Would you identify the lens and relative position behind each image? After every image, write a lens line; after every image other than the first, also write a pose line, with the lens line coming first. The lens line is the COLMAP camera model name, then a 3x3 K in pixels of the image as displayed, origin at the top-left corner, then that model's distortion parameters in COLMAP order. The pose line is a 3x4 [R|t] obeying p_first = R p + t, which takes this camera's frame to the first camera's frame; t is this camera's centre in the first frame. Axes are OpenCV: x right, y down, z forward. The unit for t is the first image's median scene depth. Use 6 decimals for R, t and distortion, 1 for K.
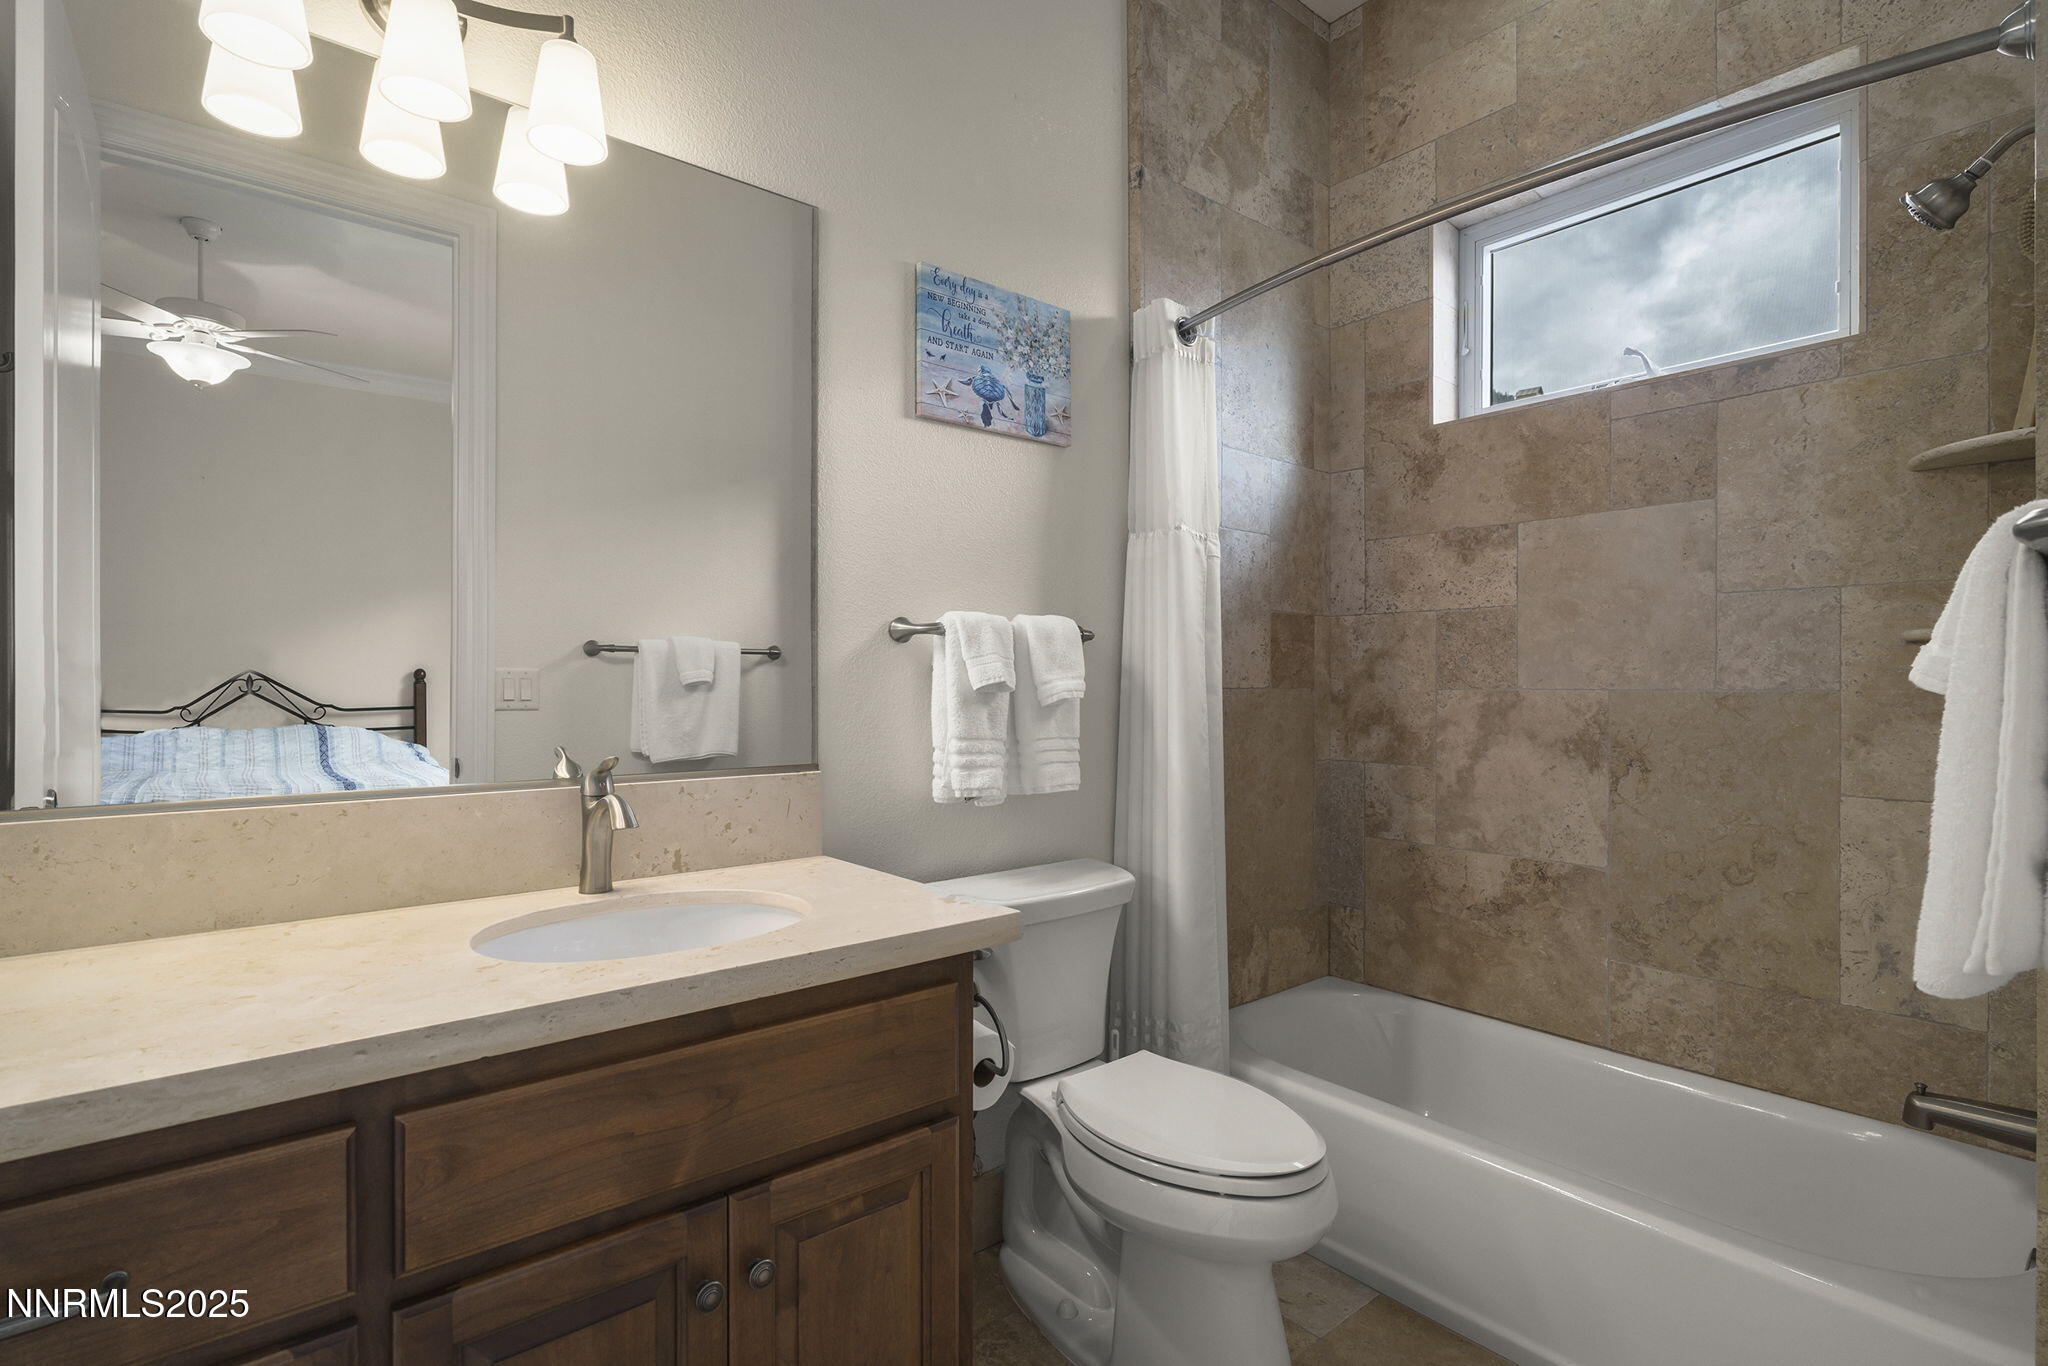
lens RADIAL K [[944.7, 0, 1023.4], [0, 944.7, 686.1], [0, 0, 1]] dist [0.000249, 0.000034]
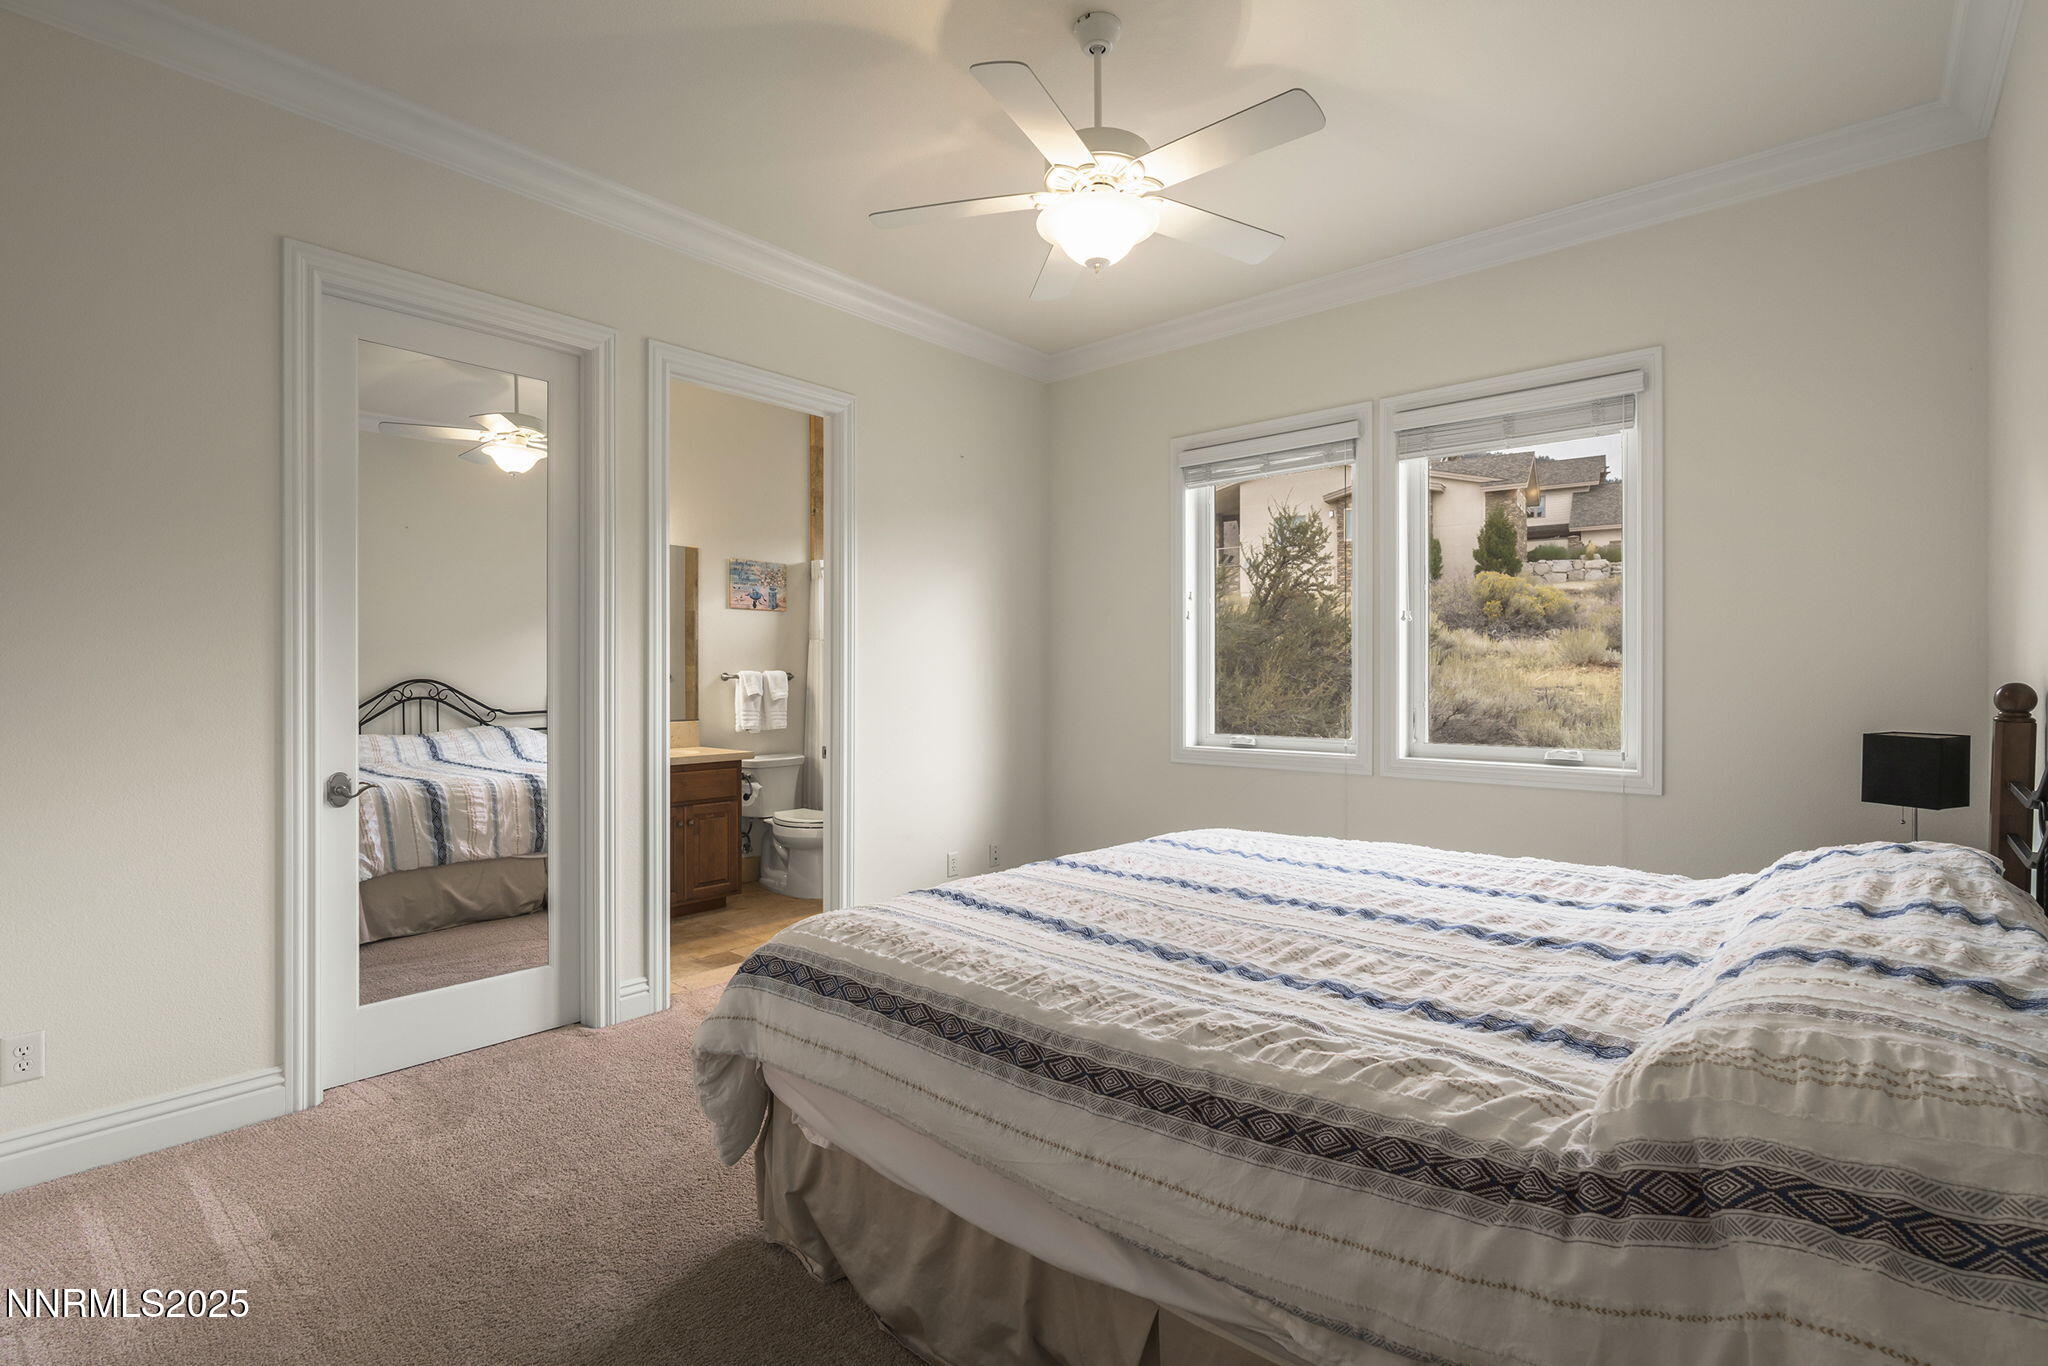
lens RADIAL K [[944.7, 0, 1024.0], [0, 944.7, 682.3], [0, 0, 1]] dist [0.000249, 0.000034]
pose [[0.988474, -0.004075, 0.151334, 0.367649], [0.003195, 0.999977, 0.006055, -0.055575], [-0.151355, -0.005502, 0.988464, -2.198249]]
